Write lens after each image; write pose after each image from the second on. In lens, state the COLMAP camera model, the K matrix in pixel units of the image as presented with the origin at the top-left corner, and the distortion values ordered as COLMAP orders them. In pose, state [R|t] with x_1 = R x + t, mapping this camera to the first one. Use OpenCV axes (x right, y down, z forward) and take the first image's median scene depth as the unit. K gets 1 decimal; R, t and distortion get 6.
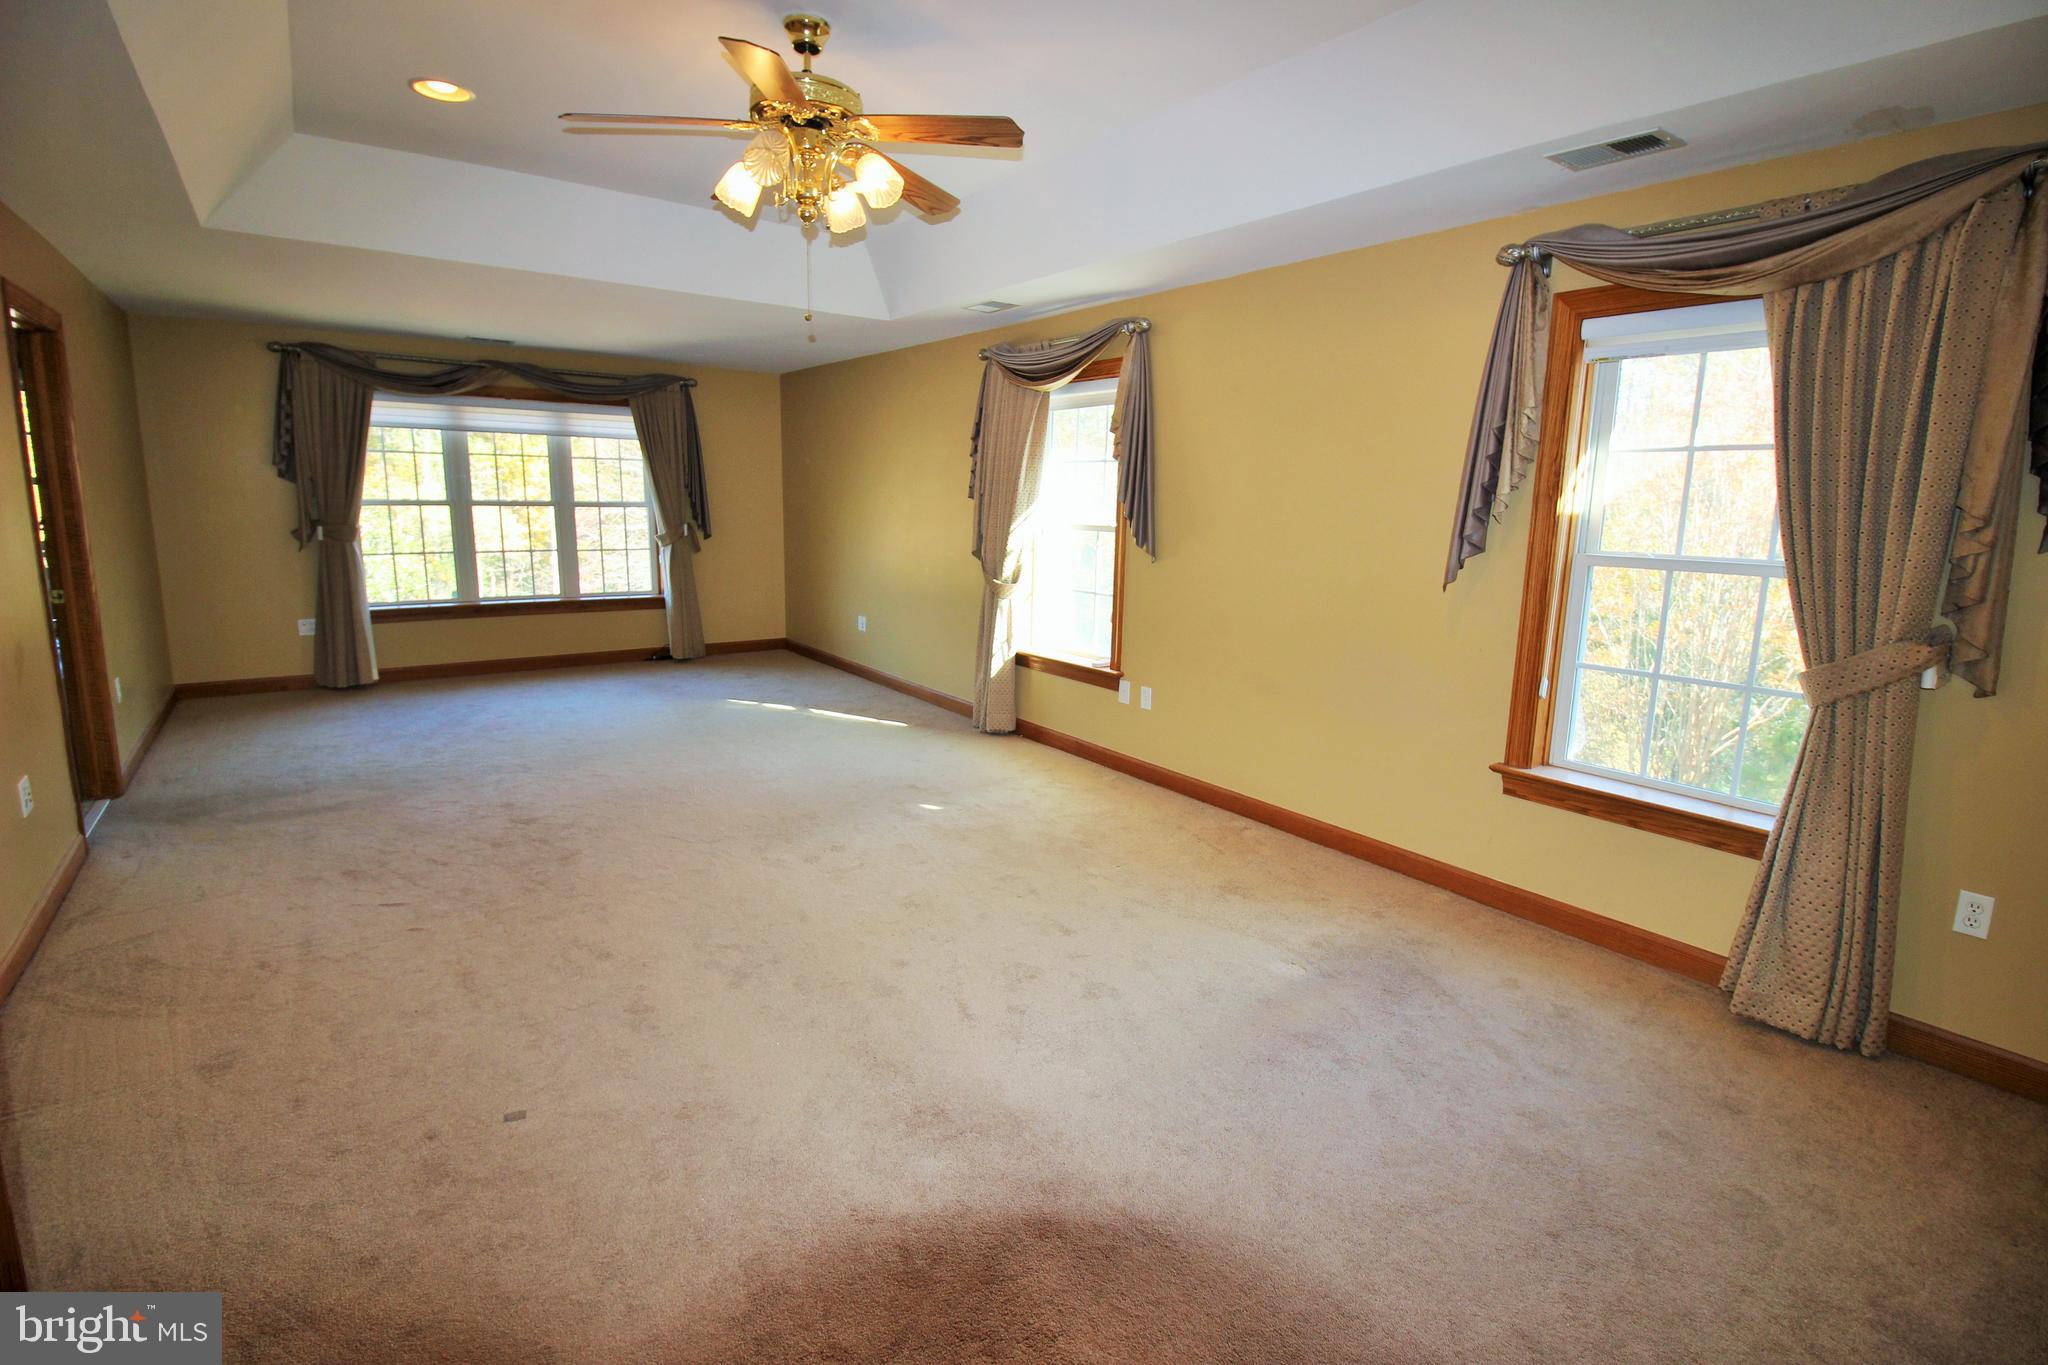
lens RADIAL K [[943.6, 0, 1039.7], [0, 943.6, 675.0], [0, 0, 1]] dist [-0.005304, -0.009451]
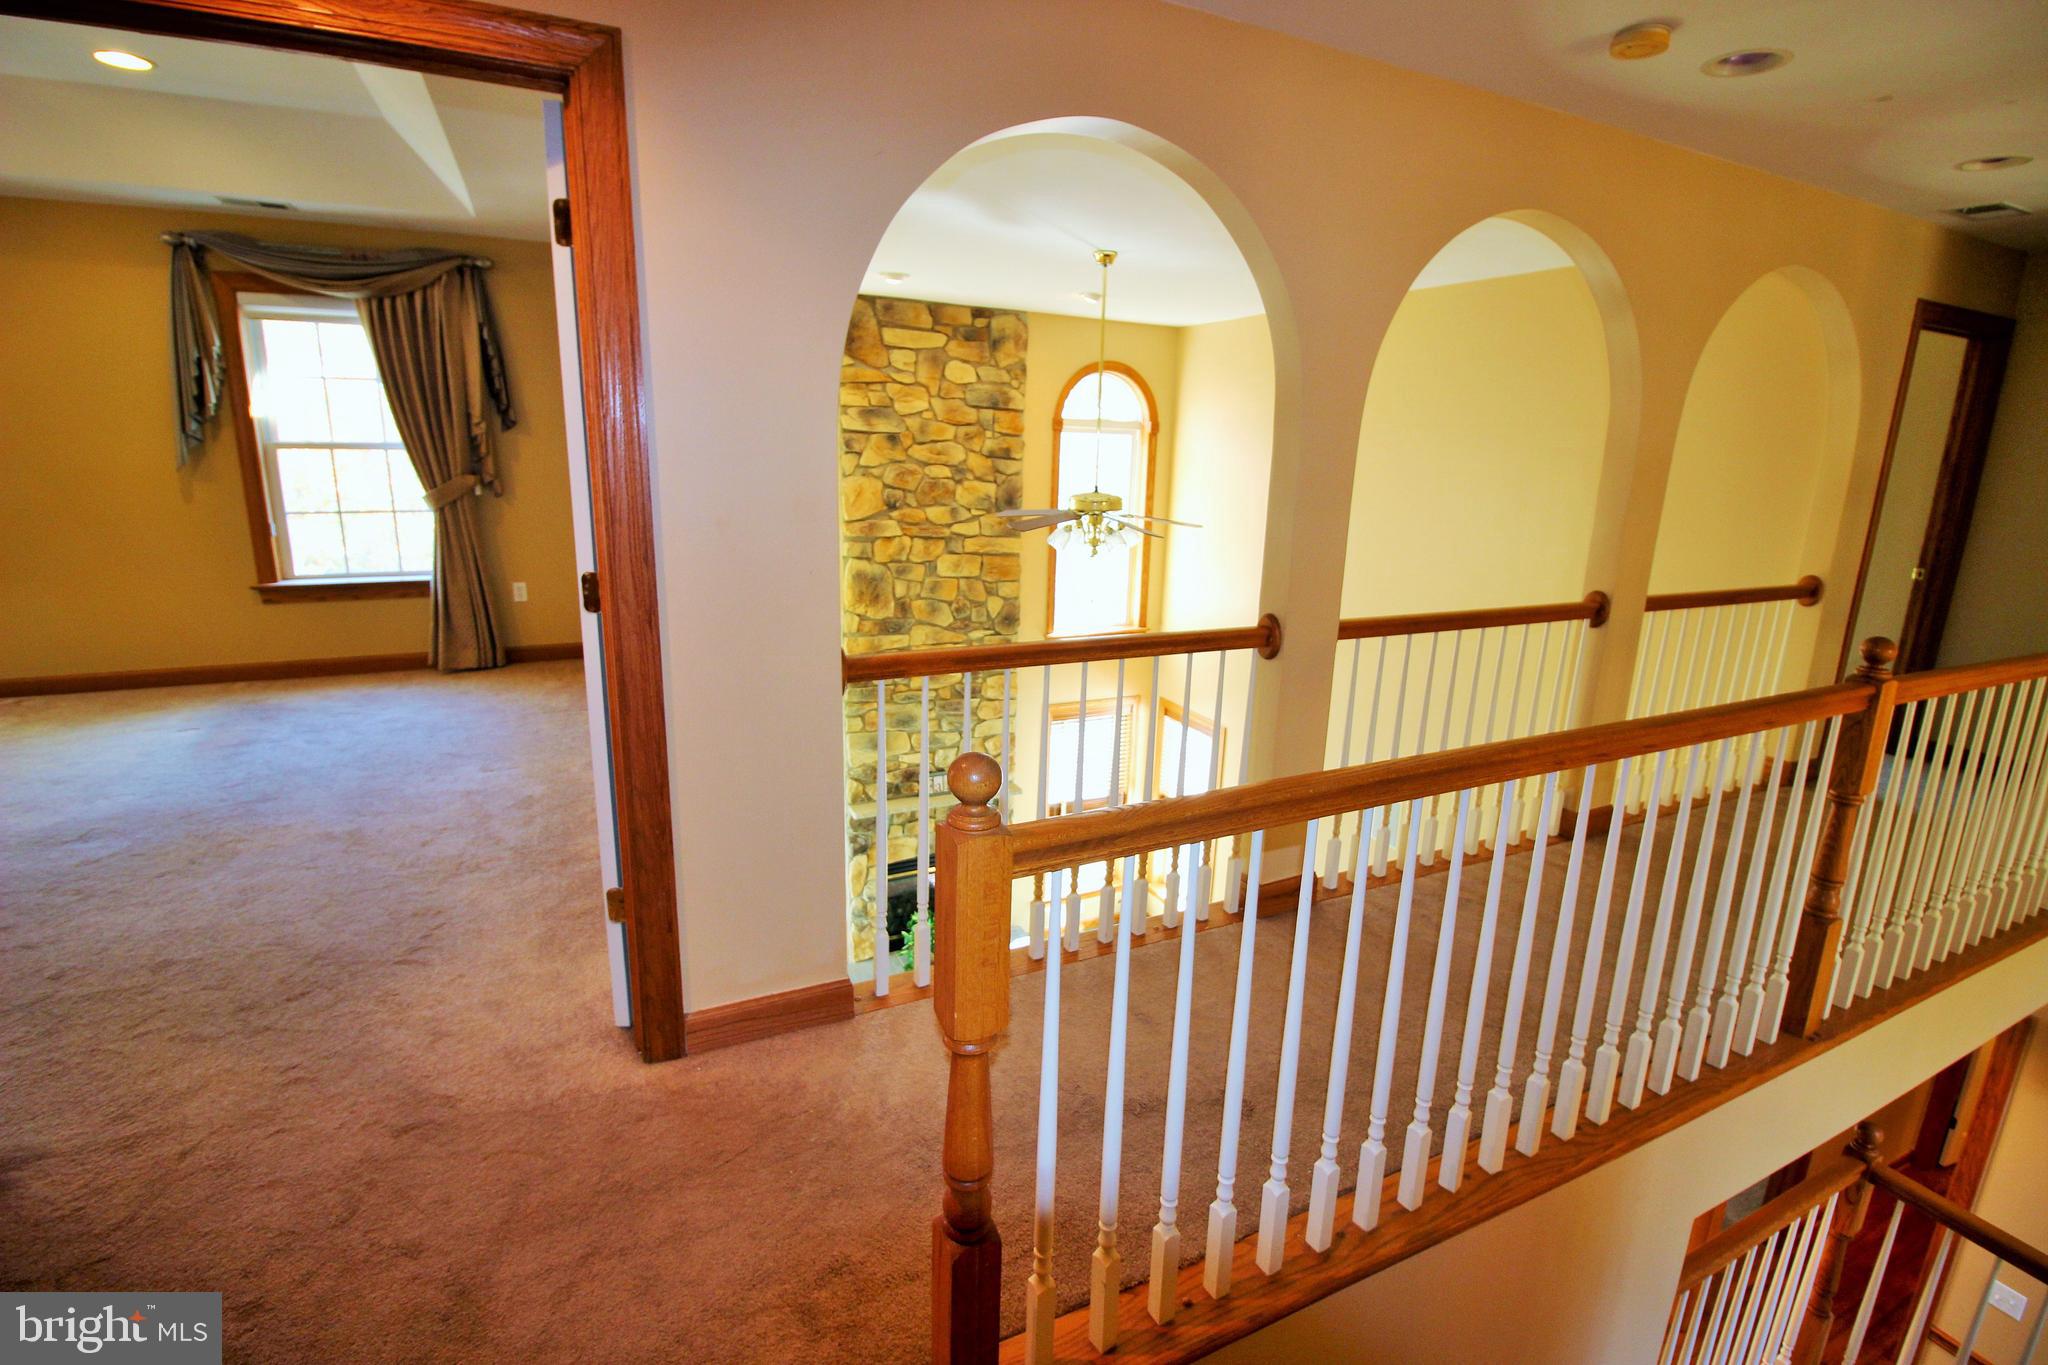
lens RADIAL K [[943.6, 0, 1036.2], [0, 943.6, 684.4], [0, 0, 1]] dist [-0.005304, -0.009451]
pose [[0.191983, -0.252082, 0.948471, -0.775279], [0.154010, 0.962213, 0.224560, 0.110550], [-0.969239, 0.102962, 0.223551, -0.565343]]
